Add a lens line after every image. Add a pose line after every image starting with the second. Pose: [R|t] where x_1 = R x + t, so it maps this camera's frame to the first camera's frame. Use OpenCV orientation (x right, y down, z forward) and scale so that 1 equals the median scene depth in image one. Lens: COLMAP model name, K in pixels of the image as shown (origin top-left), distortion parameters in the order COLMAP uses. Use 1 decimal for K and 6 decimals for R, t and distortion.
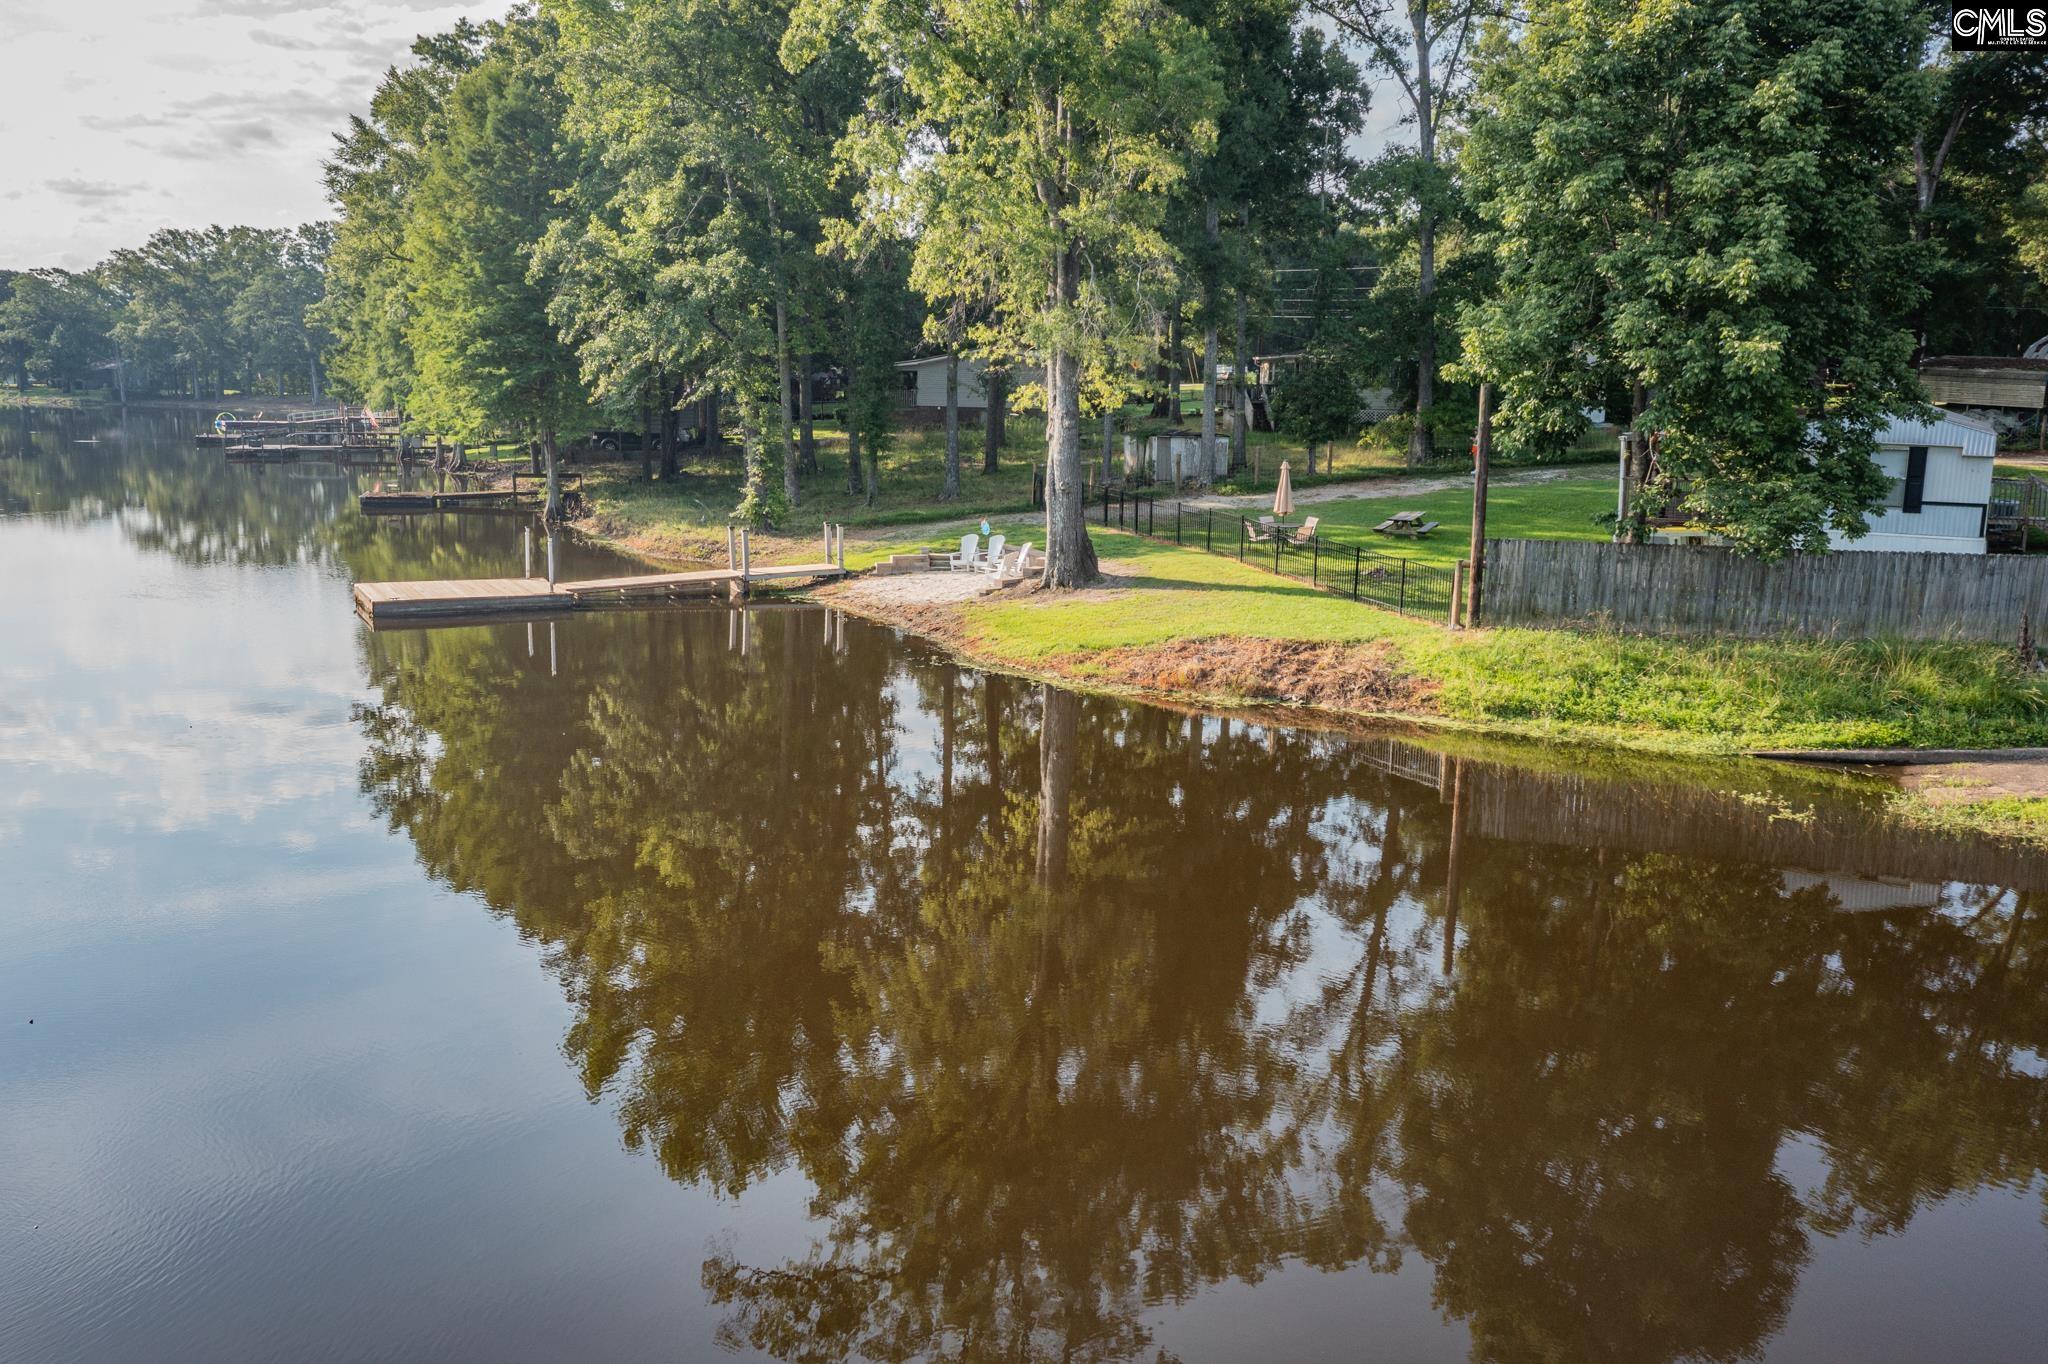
lens RADIAL K [[1615.0, 0, 1024.0], [0, 1615.0, 682.0], [0, 0, 1]] dist [-0.000733, 0.002653]
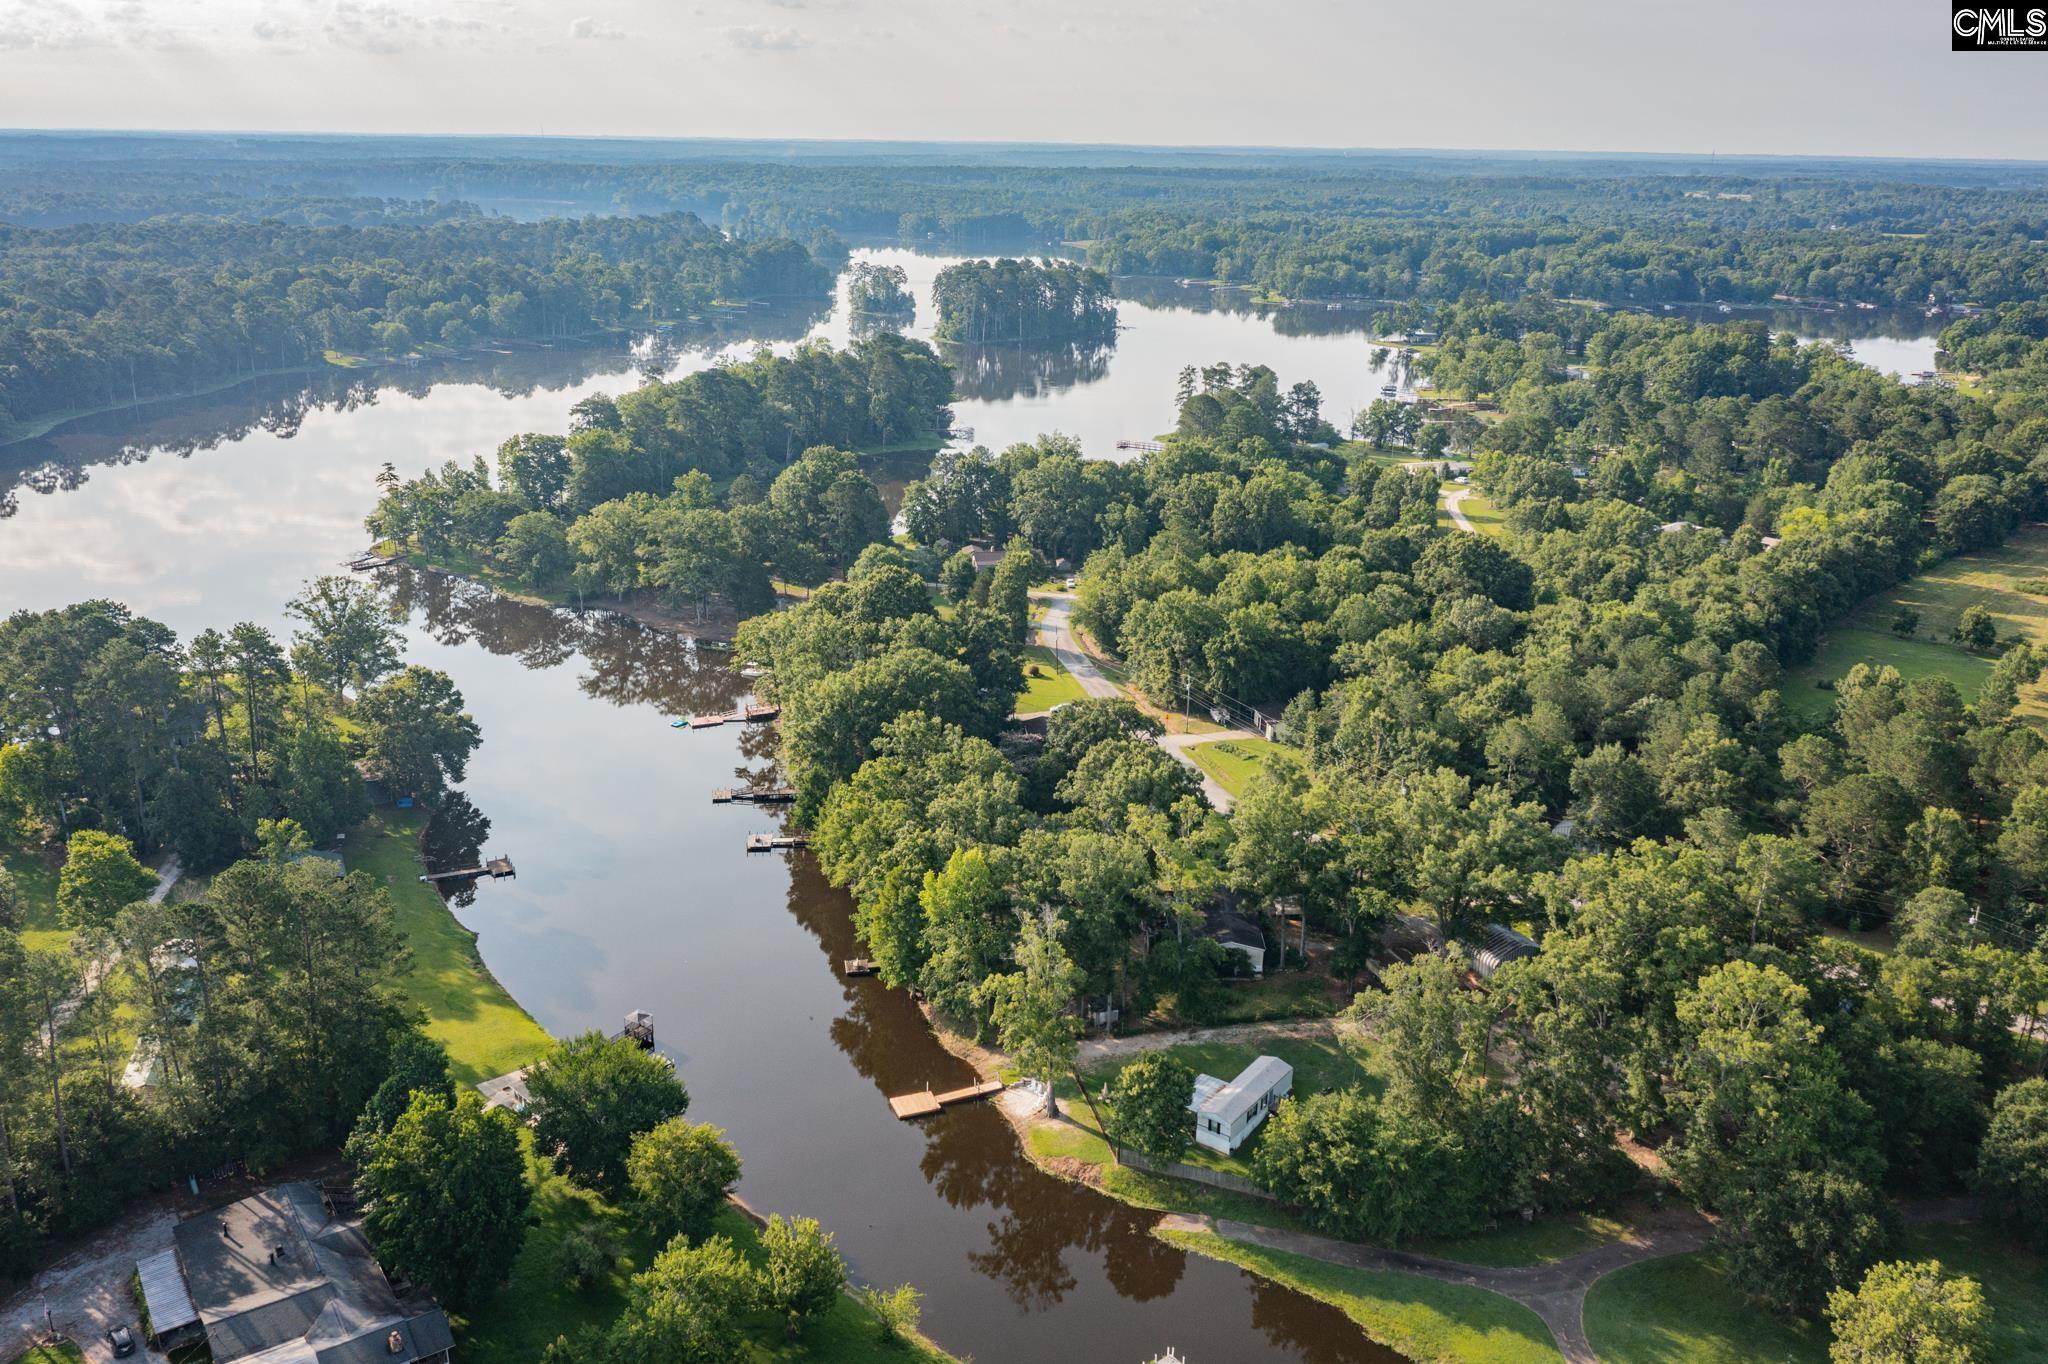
lens RADIAL K [[1642.5, 0, 1031.3], [0, 1642.5, 673.9], [0, 0, 1]] dist [-0.003690, 0.001151]
pose [[0.994113, 0.033726, -0.102967, 0.310698], [-0.019106, 0.989994, 0.139812, -1.485404], [0.106652, -0.137021, 0.984810, -2.578486]]
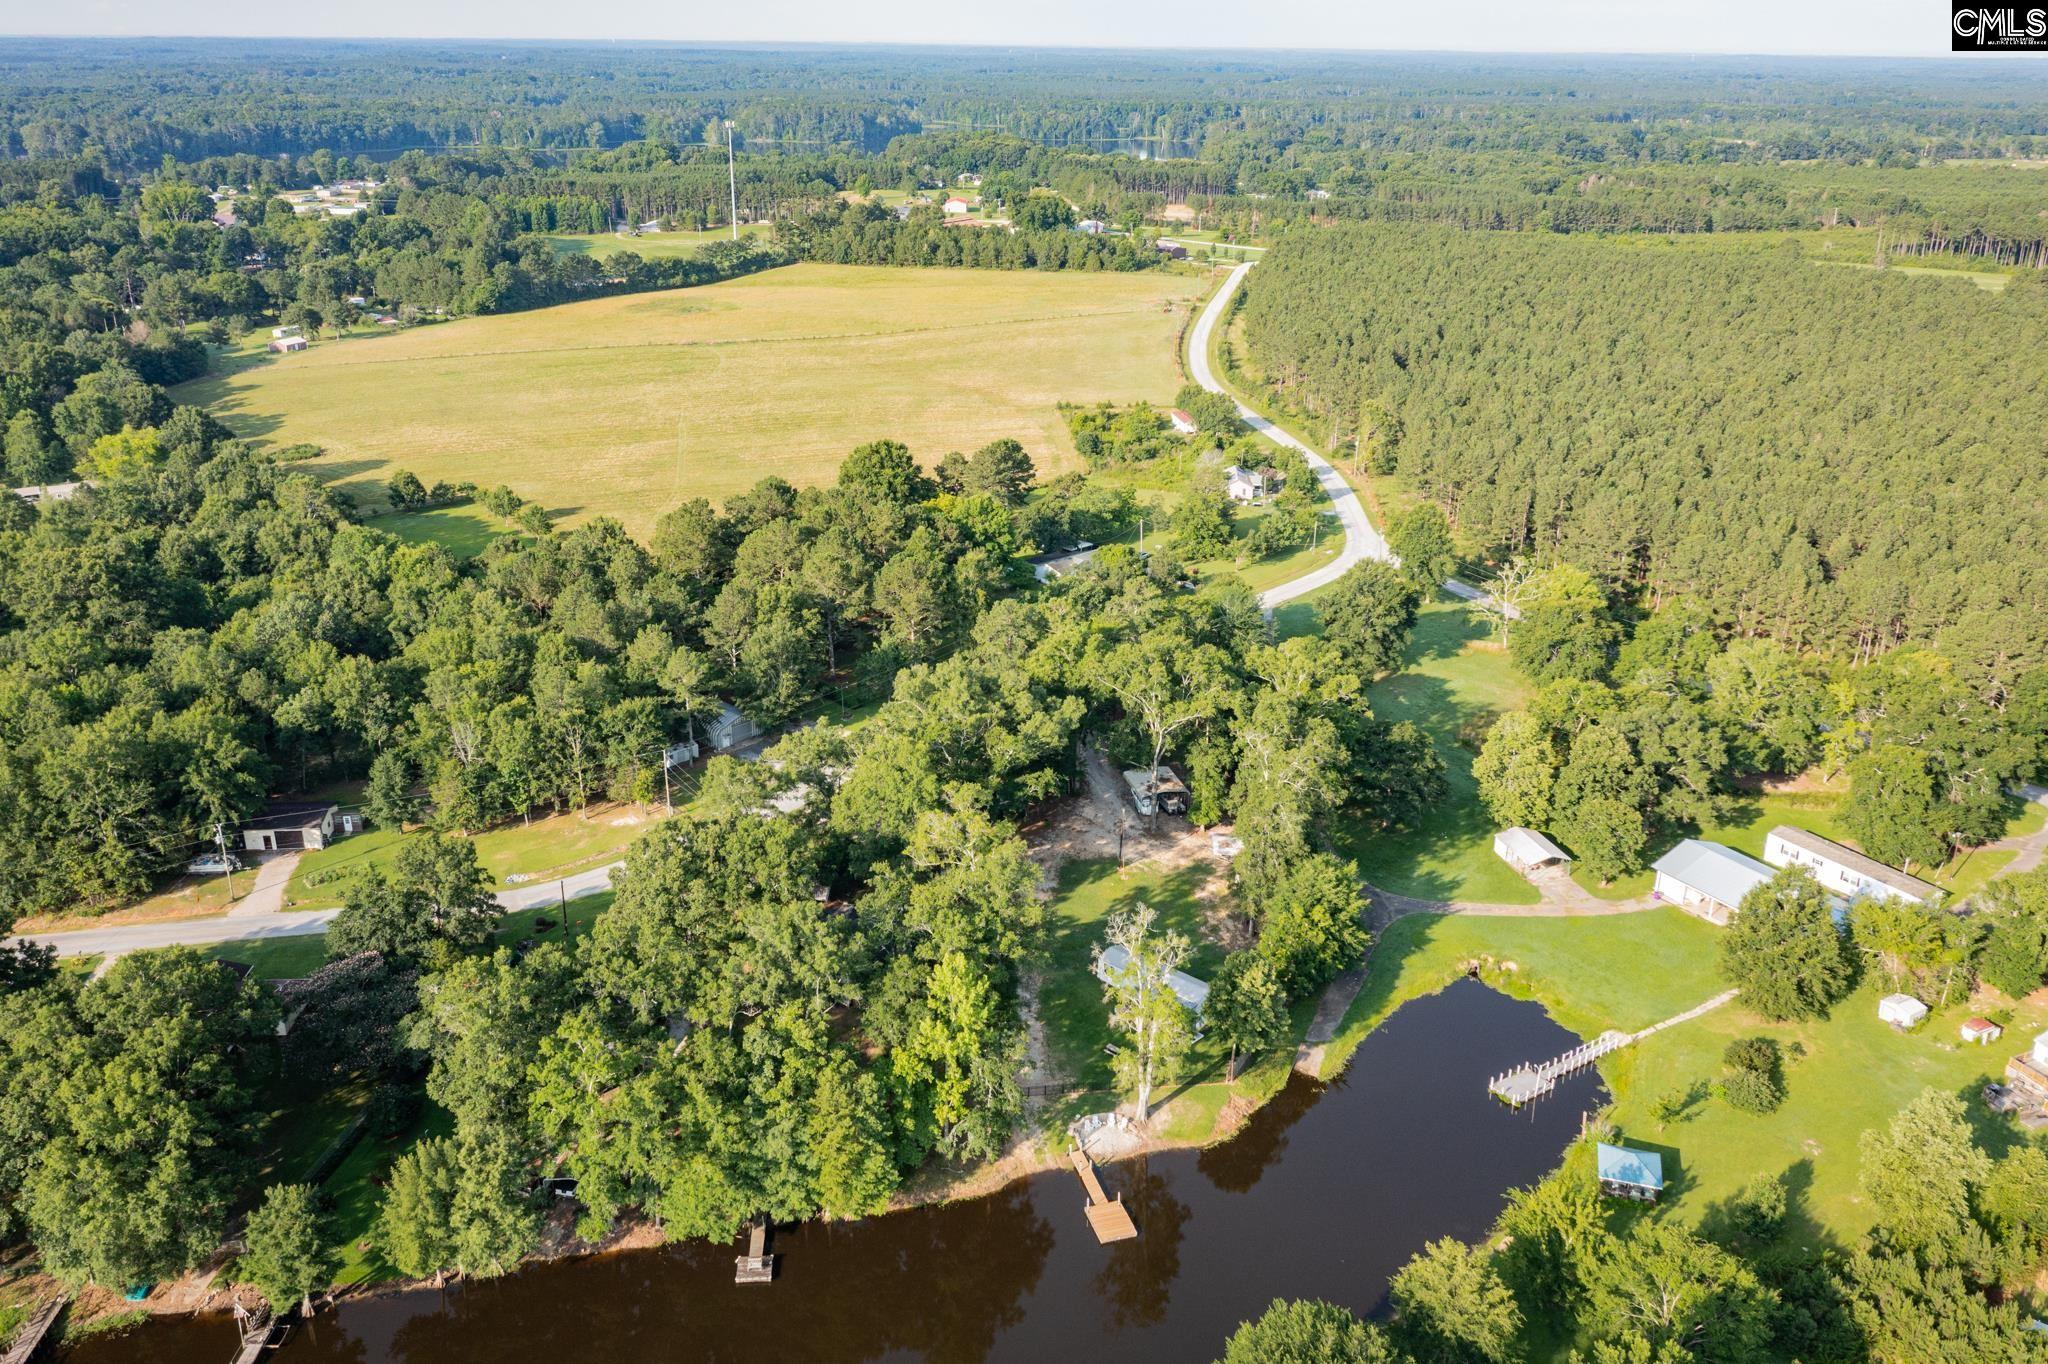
lens RADIAL K [[1637.2, 0, 1029.0], [0, 1637.2, 672.1], [0, 0, 1]] dist [-0.008495, 0.010090]
pose [[0.186417, -0.365614, 0.911907, -2.682426], [0.161131, 0.926987, 0.338720, -2.019252], [-0.969167, 0.083793, 0.231718, 0.172000]]
